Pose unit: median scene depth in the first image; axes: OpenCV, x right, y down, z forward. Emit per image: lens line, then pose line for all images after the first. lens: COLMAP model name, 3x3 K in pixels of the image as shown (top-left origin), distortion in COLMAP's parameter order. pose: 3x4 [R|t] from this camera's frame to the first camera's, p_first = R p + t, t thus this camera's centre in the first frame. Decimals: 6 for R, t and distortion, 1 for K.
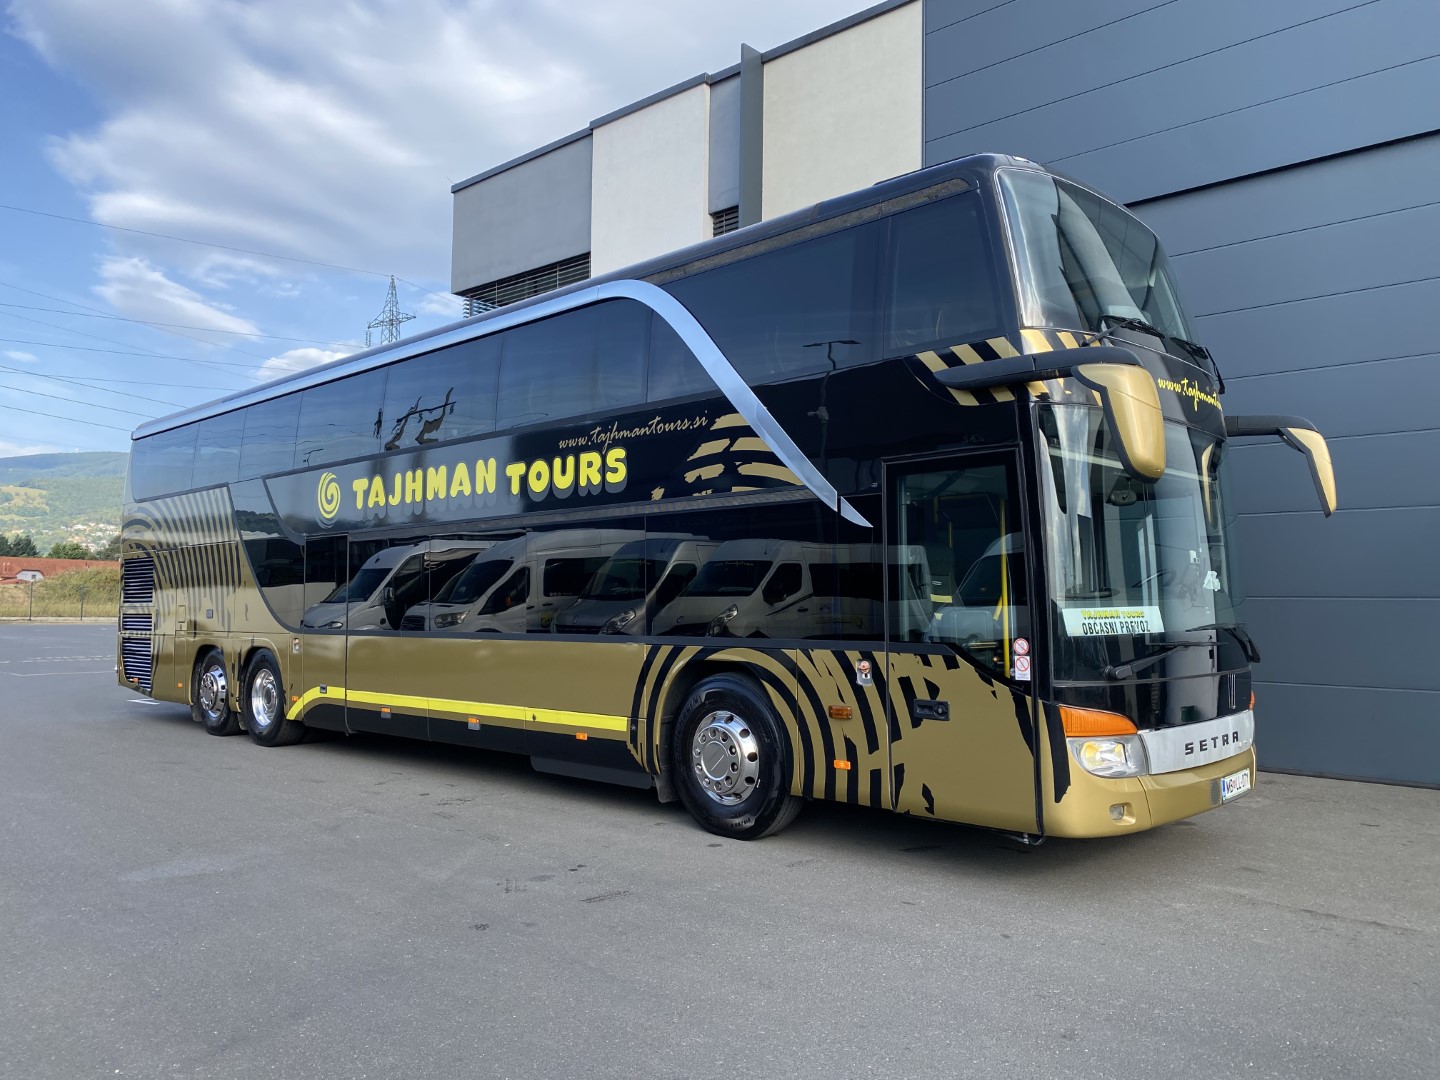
lens RADIAL K [[1082.8, 0, 720.5], [0, 1082.8, 546.0], [0, 0, 1]] dist [0.041658, -0.044669]
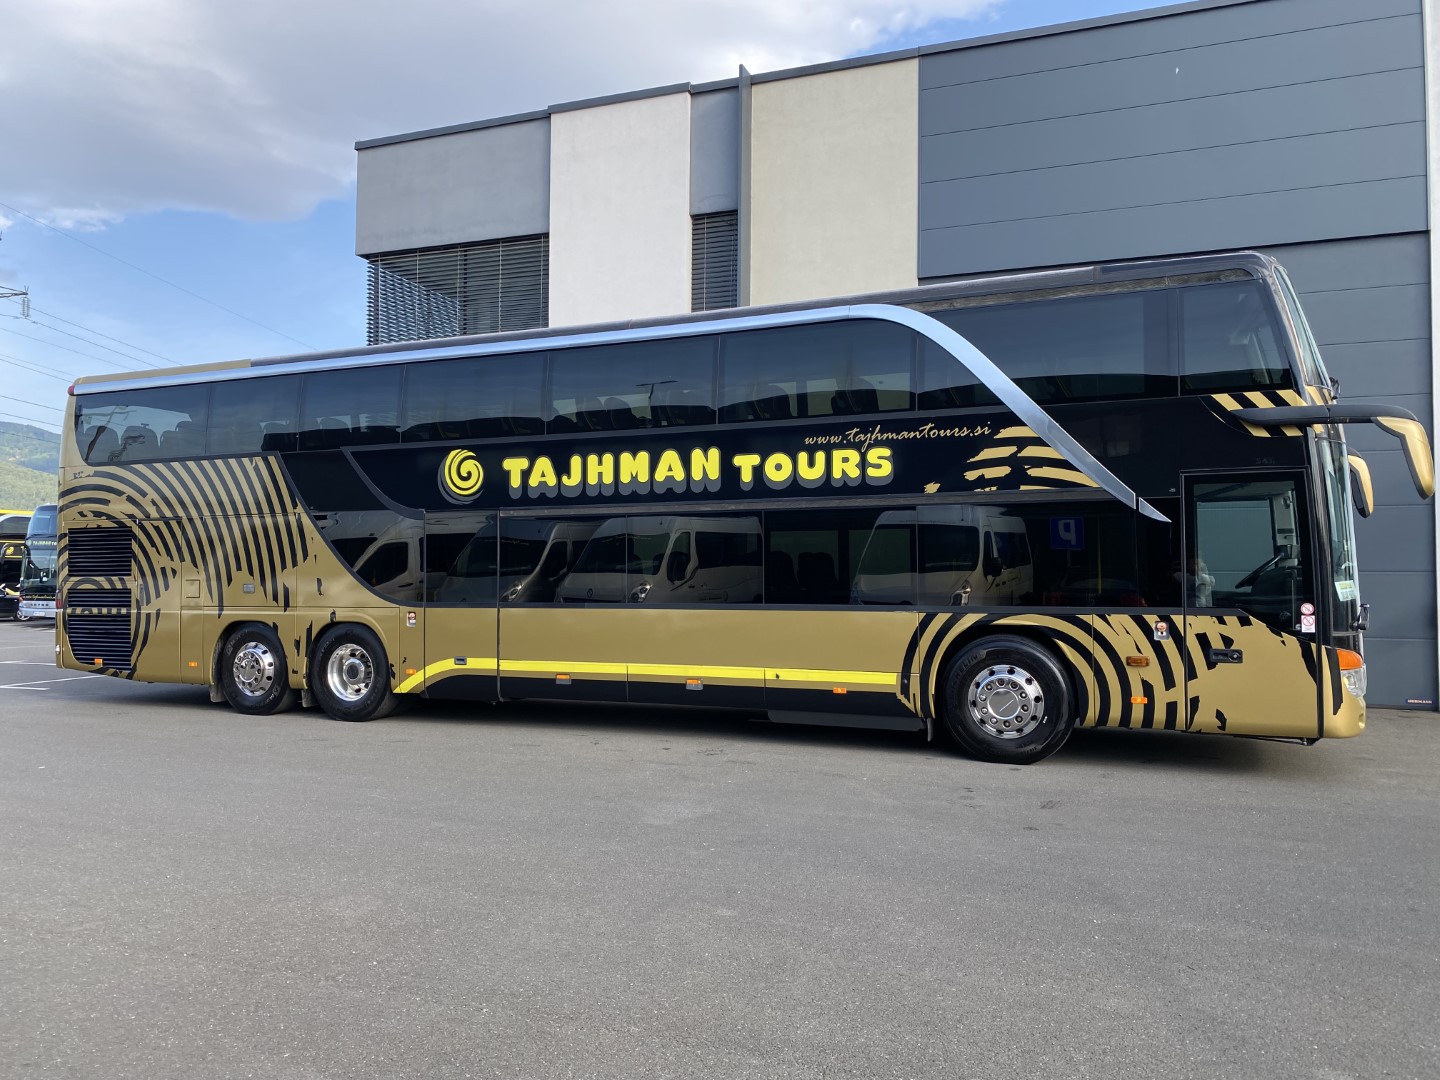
lens RADIAL K [[1082.8, 0, 700.1], [0, 1082.8, 553.0], [0, 0, 1]] dist [0.041658, -0.044669]
pose [[0.937965, 0.004598, 0.346700, -0.656206], [-0.016857, 0.999334, 0.032350, -0.009713], [-0.346320, -0.036187, 0.937418, -0.046794]]
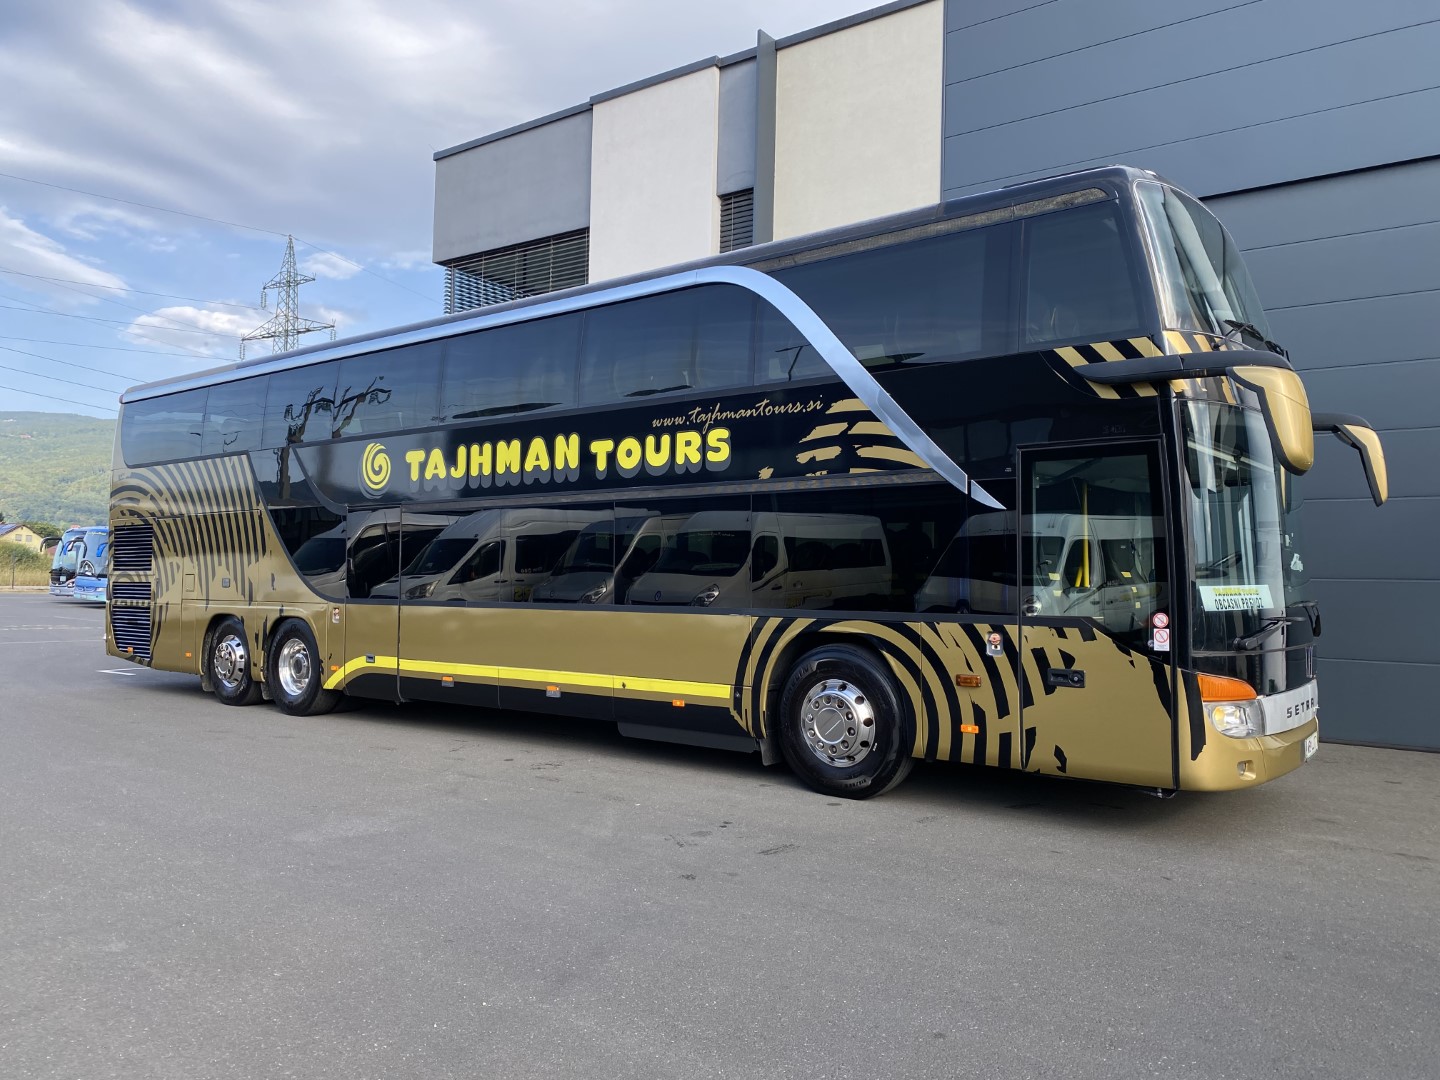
lens RADIAL K [[1082.8, 0, 709.6], [0, 1082.8, 547.9], [0, 0, 1]] dist [0.041658, -0.044669]
pose [[0.995511, 0.013475, 0.093684, -0.190956], [-0.015771, 0.999592, 0.023814, -0.000069], [-0.093325, -0.025185, 0.995317, -0.037496]]
